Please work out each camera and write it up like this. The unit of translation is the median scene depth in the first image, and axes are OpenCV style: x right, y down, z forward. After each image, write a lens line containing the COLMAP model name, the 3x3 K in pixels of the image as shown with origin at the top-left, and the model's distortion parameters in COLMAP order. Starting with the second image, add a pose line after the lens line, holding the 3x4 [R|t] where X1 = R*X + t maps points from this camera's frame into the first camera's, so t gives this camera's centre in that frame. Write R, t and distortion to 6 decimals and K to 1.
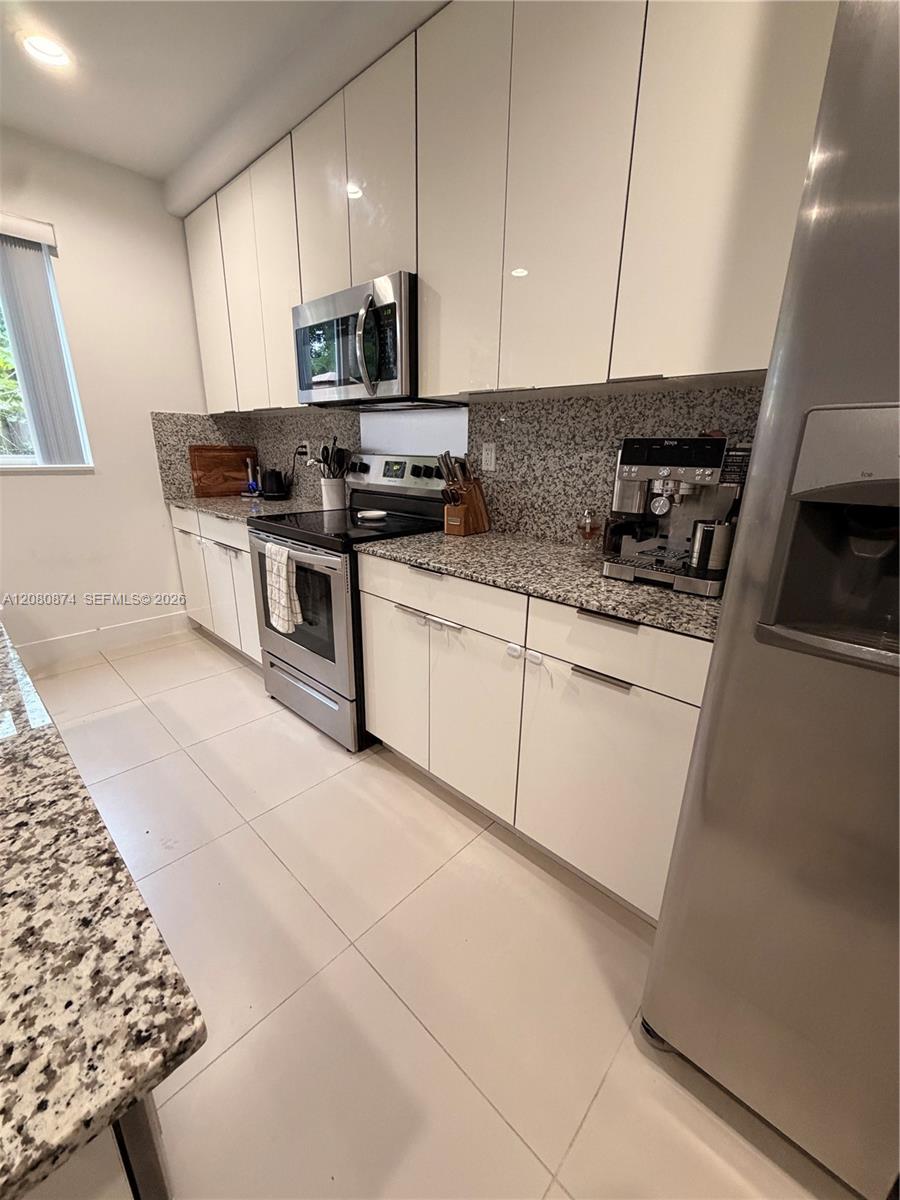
lens RADIAL K [[492.0, 0, 450.0], [0, 492.0, 600.0], [0, 0, 1]] dist [-0.013553, 0.012772]
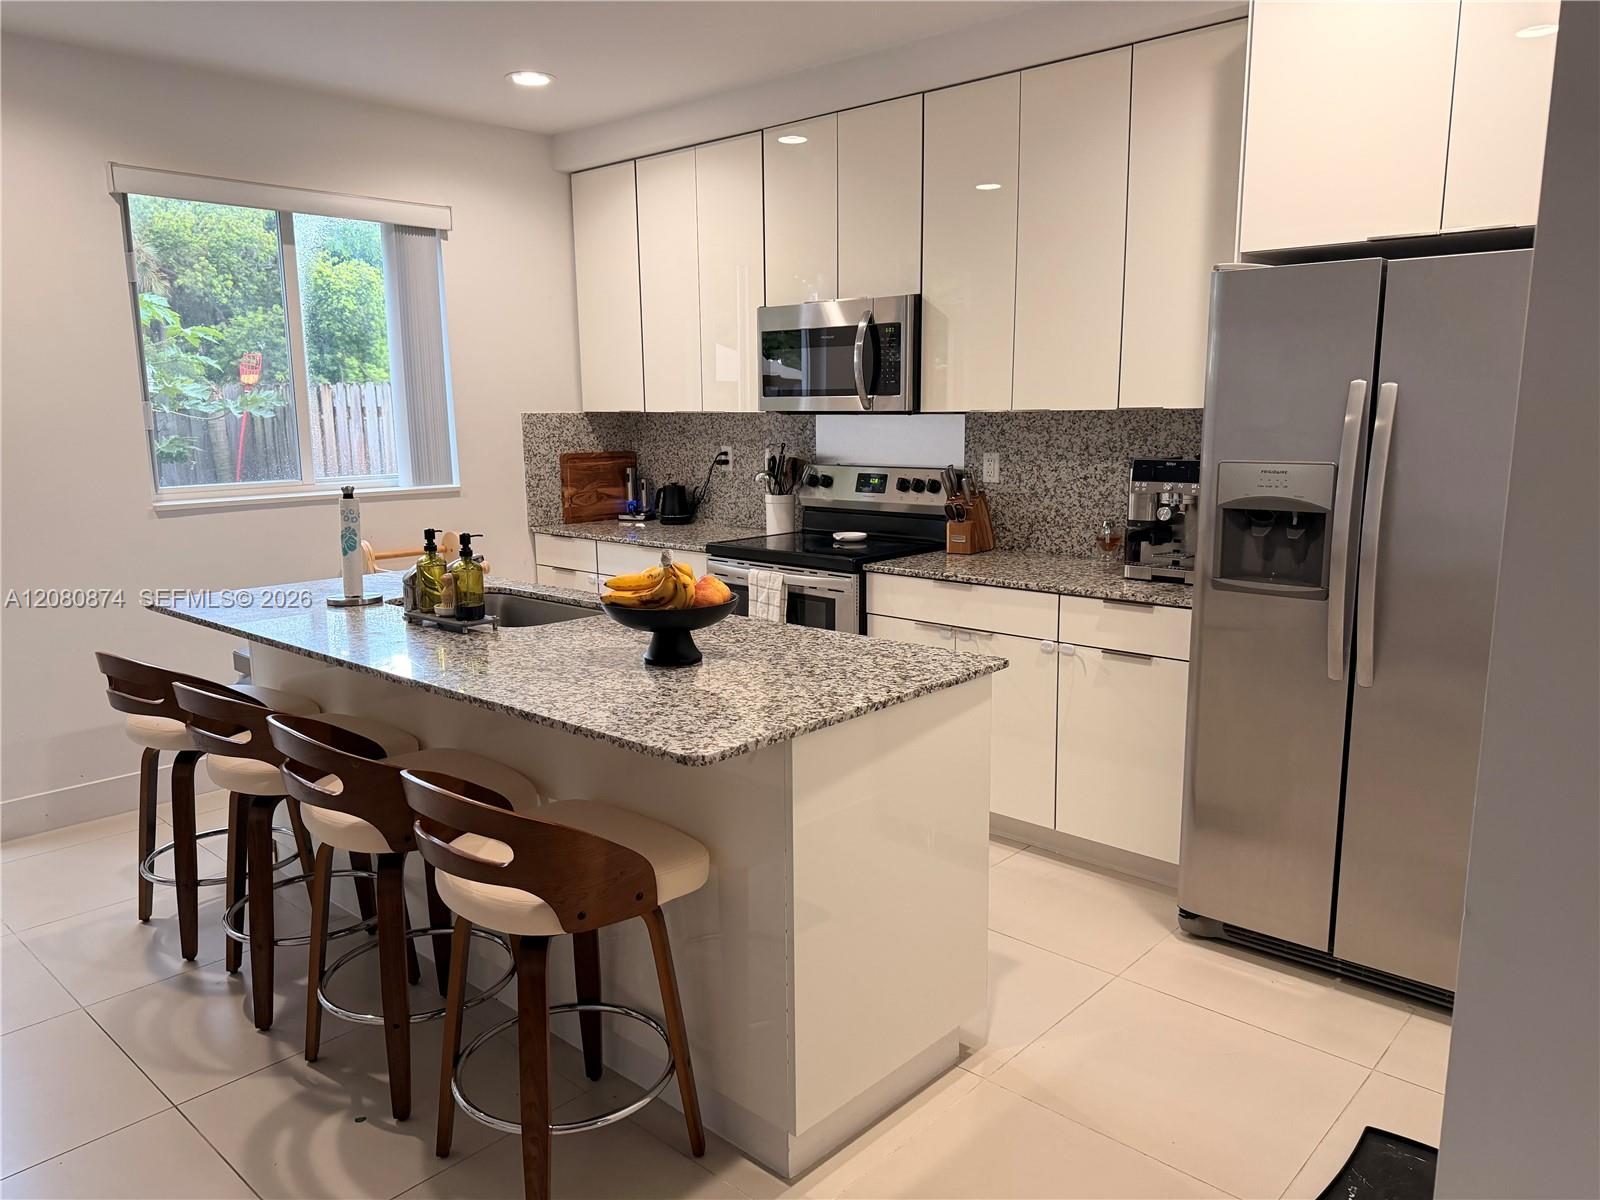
lens RADIAL K [[1128.0, 0, 800.0], [0, 1128.0, 600.0], [0, 0, 1]] dist [0.117098, -0.003106]
pose [[0.999494, -0.030723, 0.008198, -0.319362], [0.031523, 0.991165, -0.128831, 0.222256], [-0.004167, 0.129024, 0.991633, -1.109591]]
